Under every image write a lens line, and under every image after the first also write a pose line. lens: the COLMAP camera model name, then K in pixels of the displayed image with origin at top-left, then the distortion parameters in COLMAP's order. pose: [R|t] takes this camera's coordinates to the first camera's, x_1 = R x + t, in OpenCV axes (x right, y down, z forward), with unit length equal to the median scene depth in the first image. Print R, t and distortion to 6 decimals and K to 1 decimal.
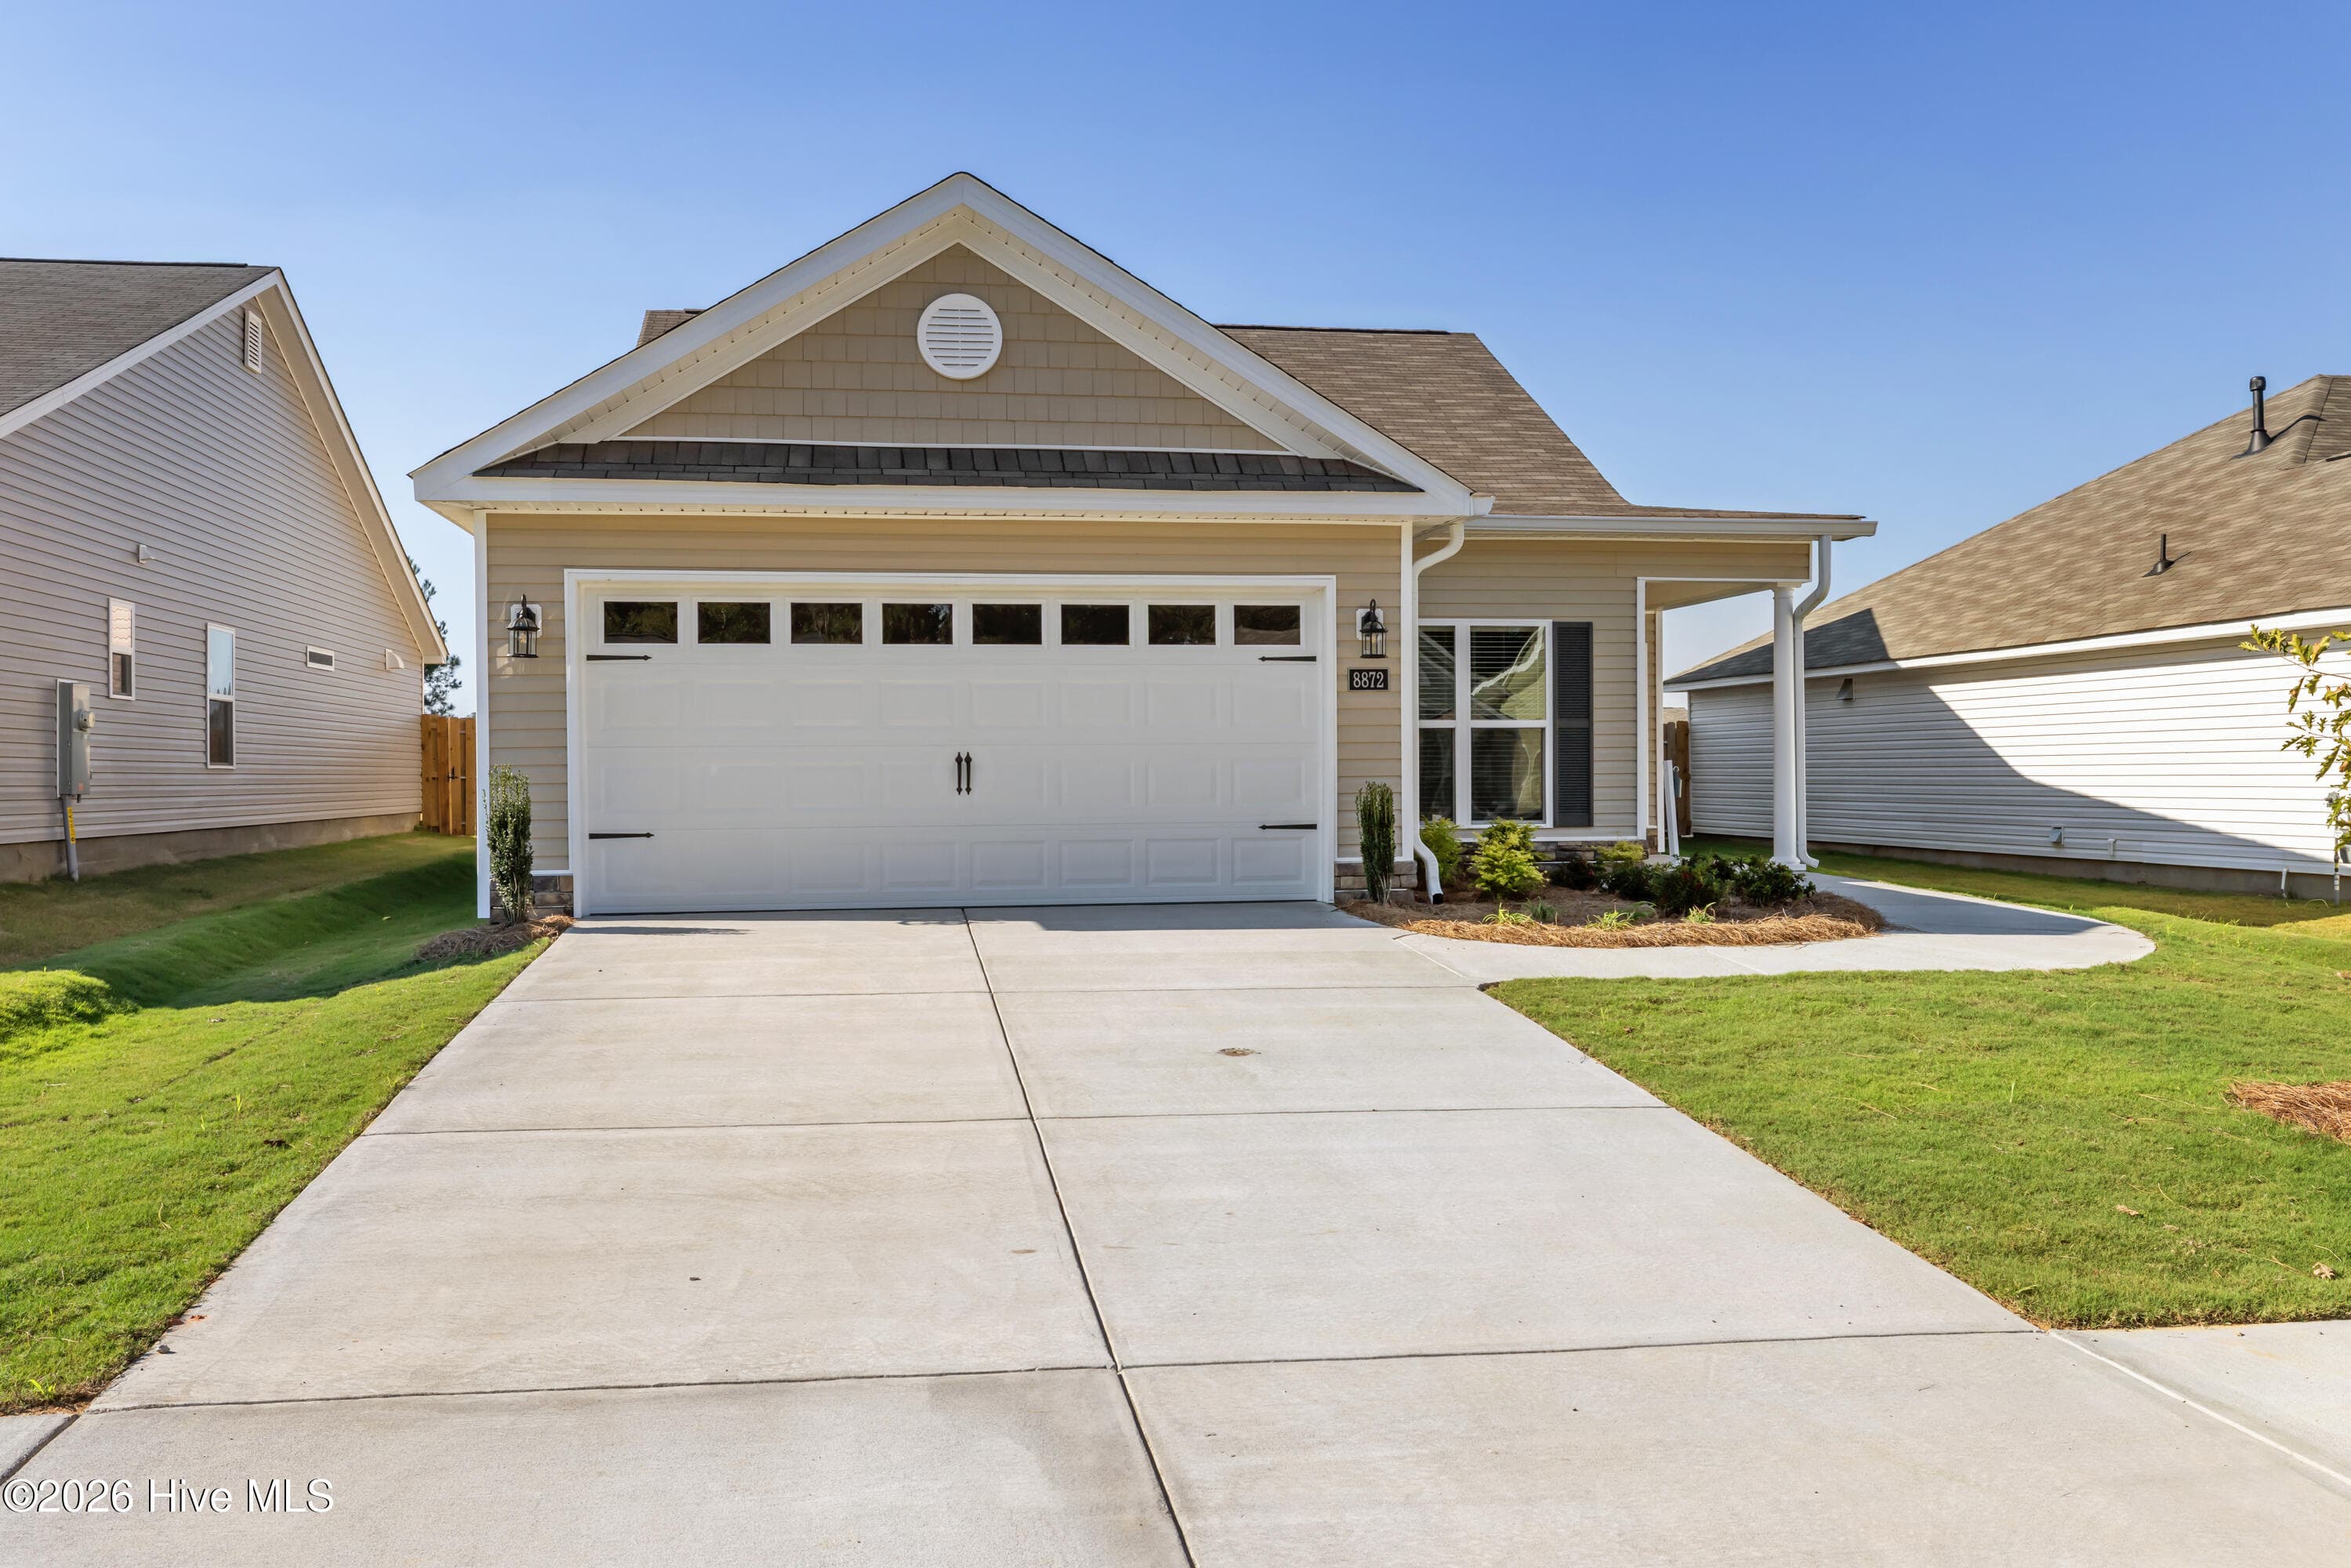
lens RADIAL K [[1846.9, 0, 1132.4], [0, 1846.9, 772.5], [0, 0, 1]] dist [-0.002550, -0.010348]
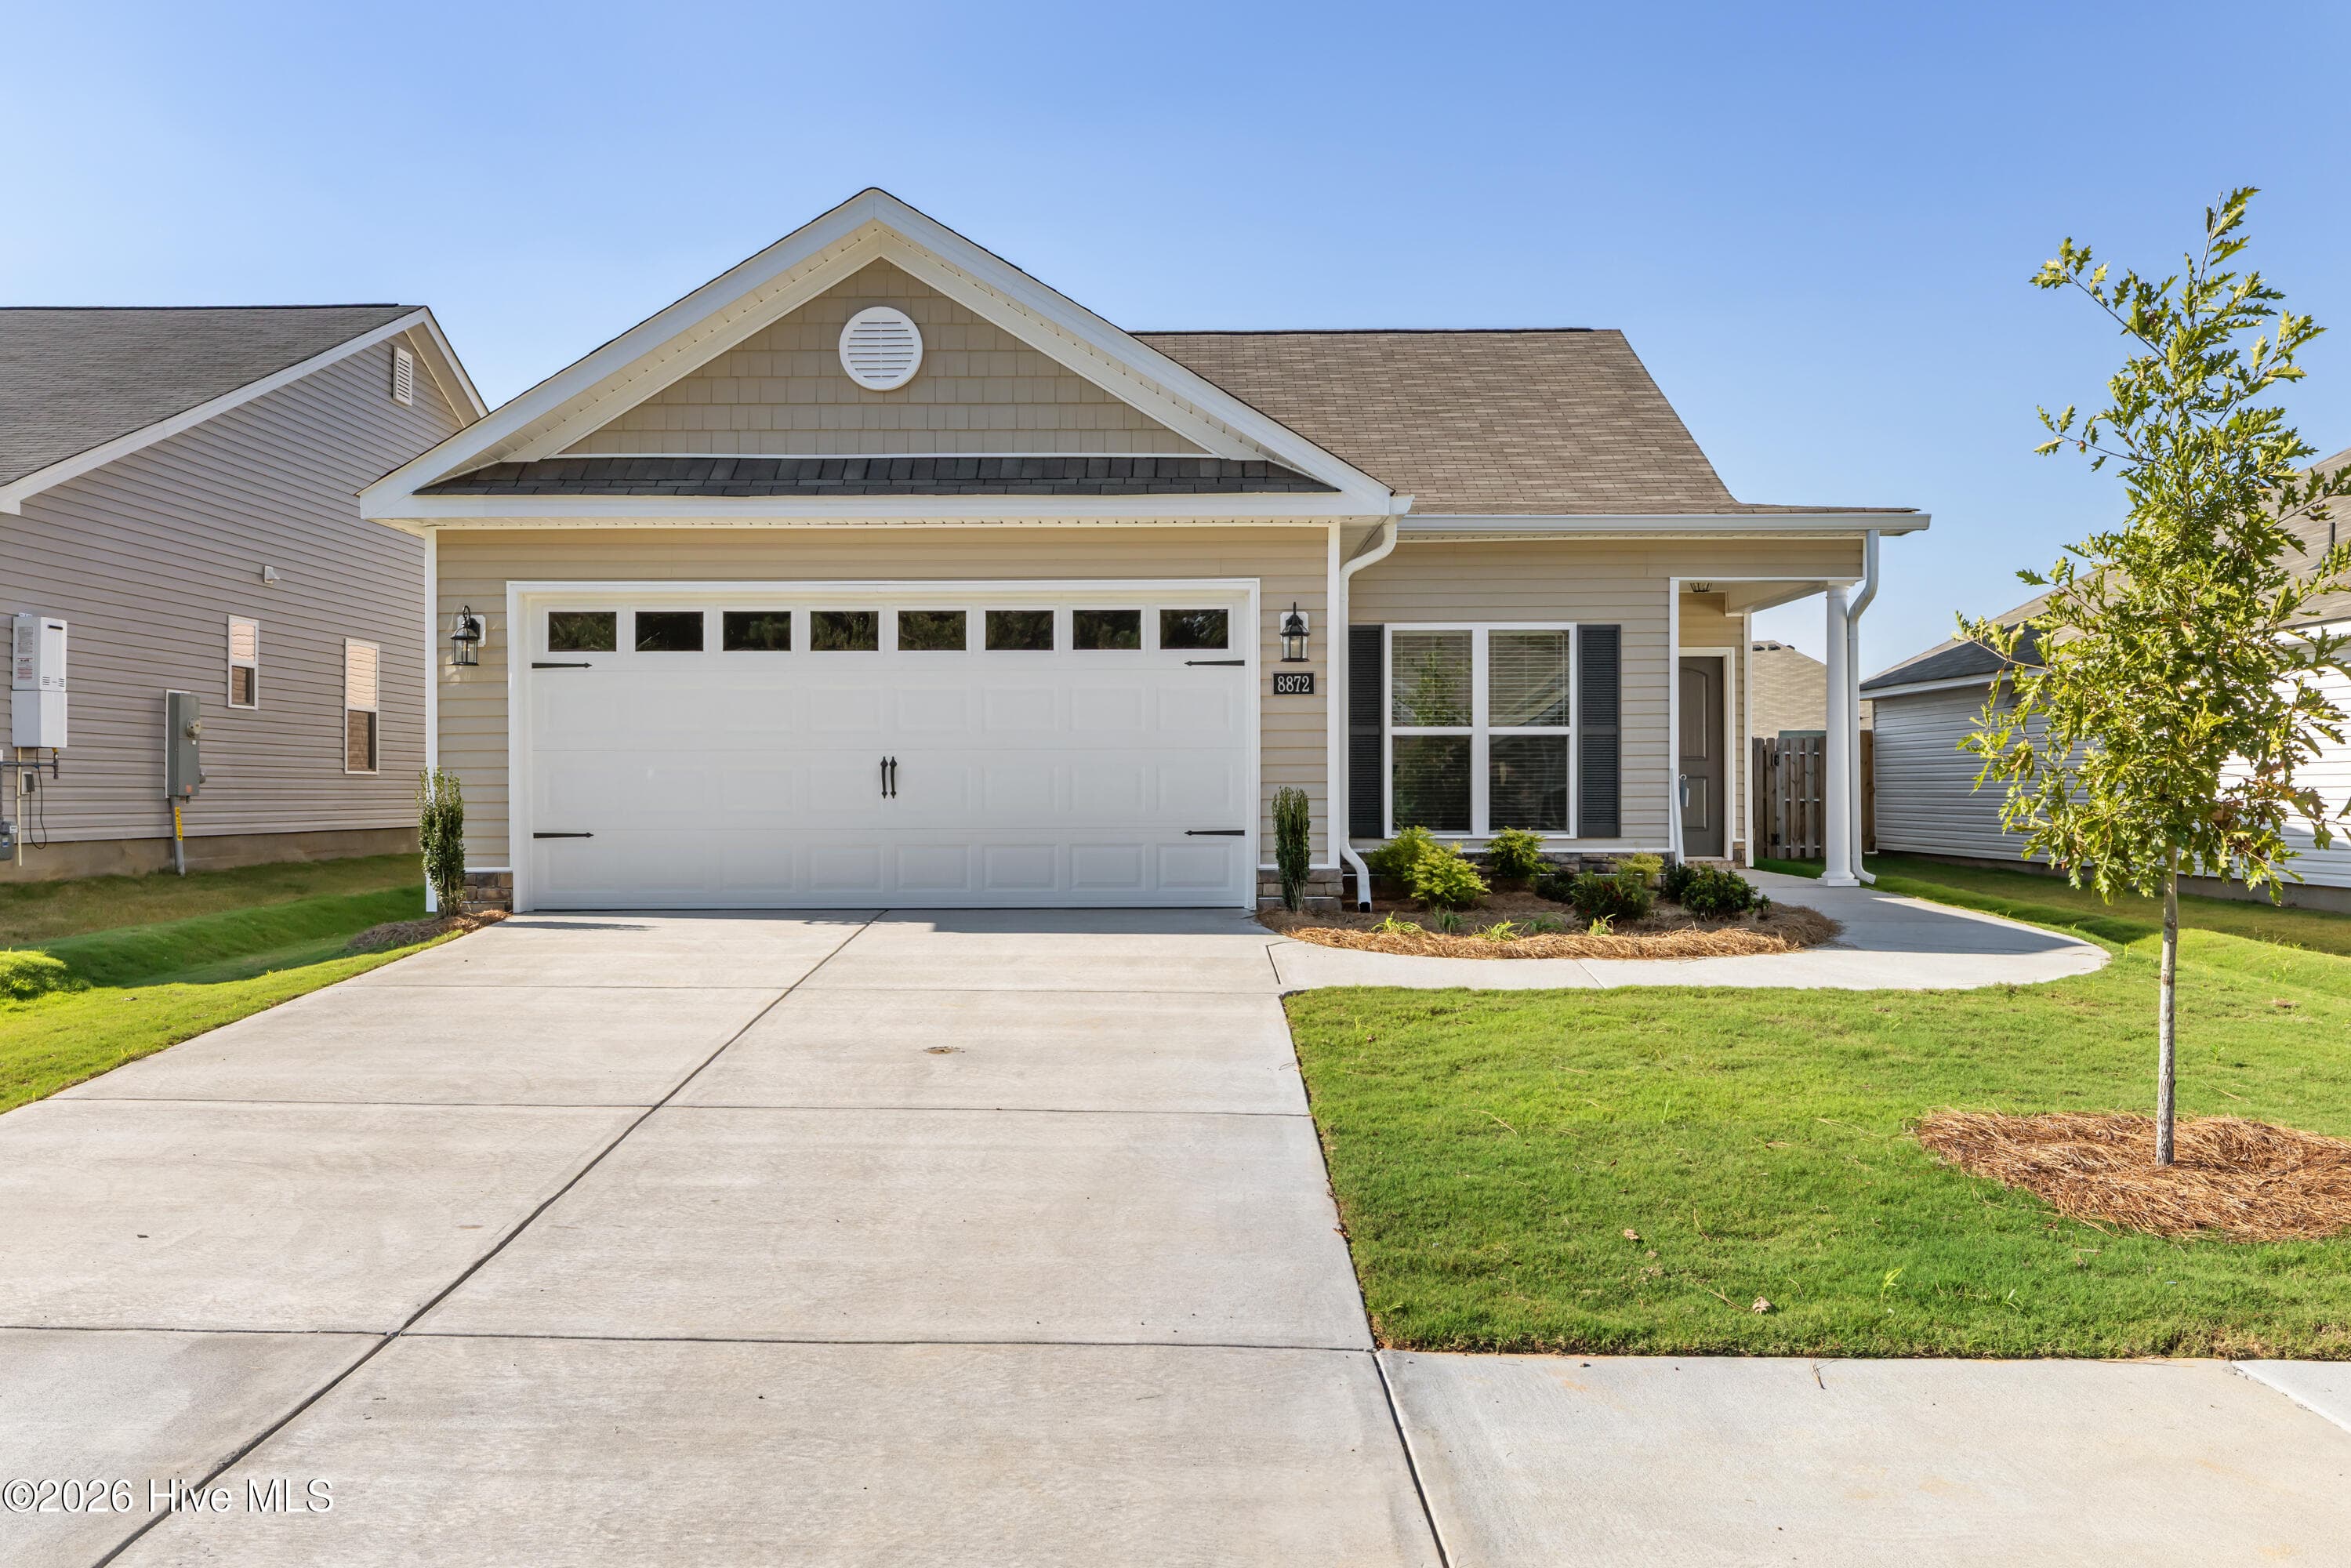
lens RADIAL K [[1846.9, 0, 1150.4], [0, 1846.9, 784.9], [0, 0, 1]] dist [-0.002550, -0.010348]
pose [[0.987547, 0.003914, -0.157278, 0.209462], [-0.004081, 0.999991, -0.000739, 0.004865], [0.157274, 0.001372, 0.987554, 0.015913]]
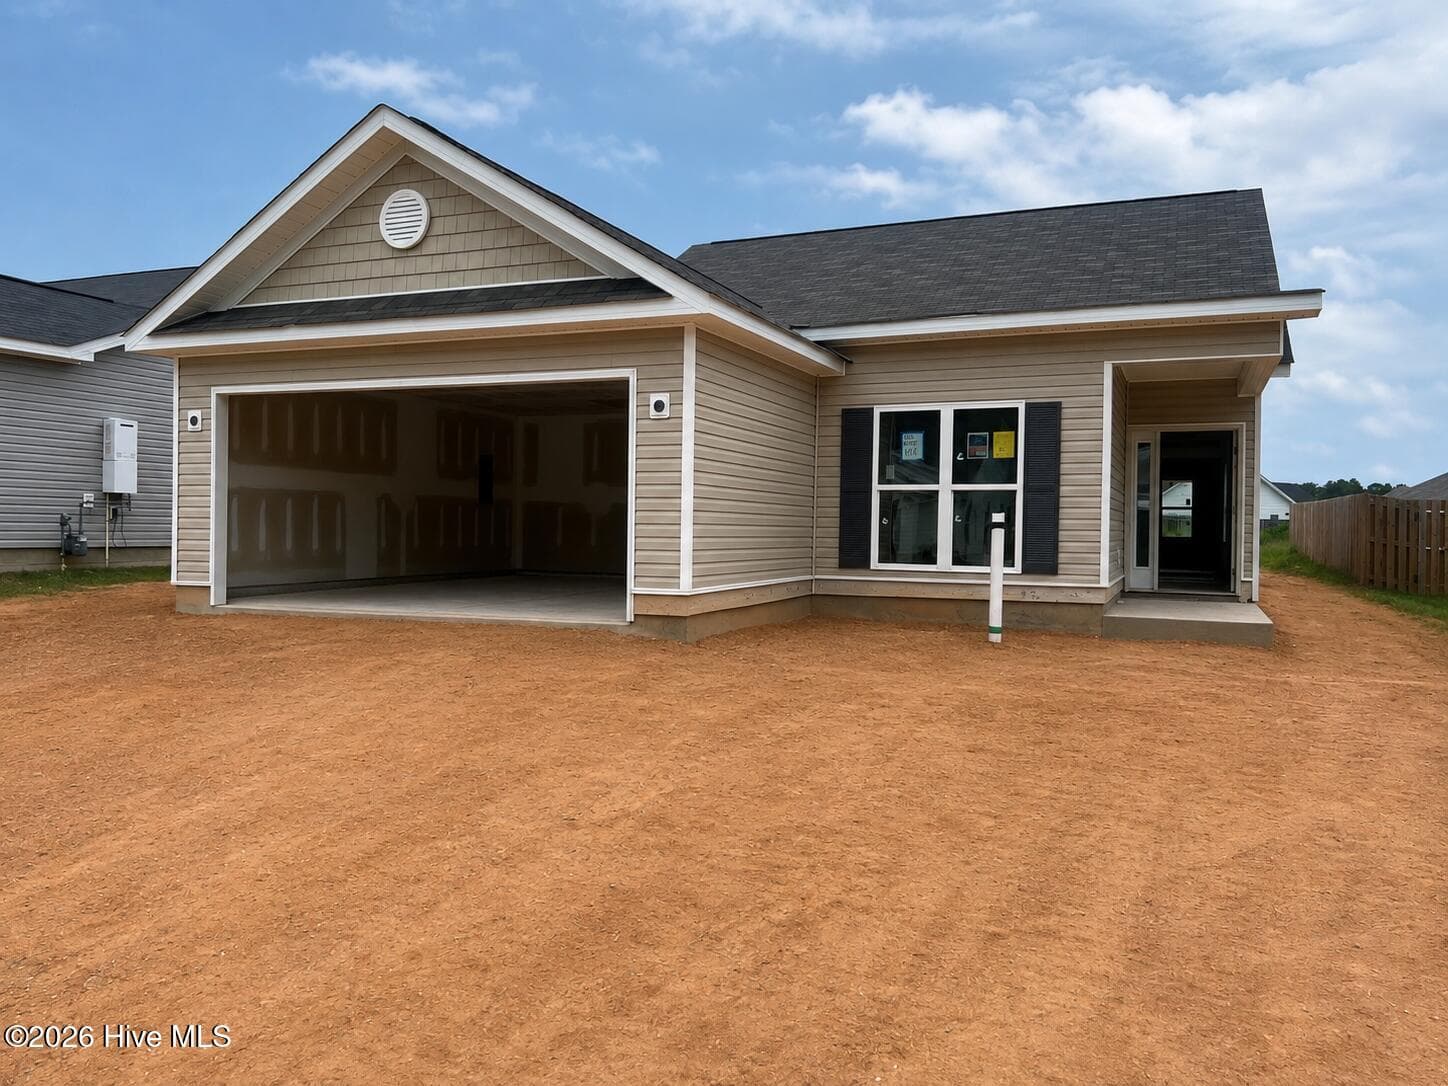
lens RADIAL K [[1098.9, 0, 694.7], [0, 1098.9, 523.3], [0, 0, 1]] dist [0.001163, -0.026143]
pose [[0.853804, 0.019828, -0.520217, 0.549608], [-0.021138, 0.999771, 0.003414, -0.001252], [0.520166, 0.008081, 0.854027, 0.365237]]
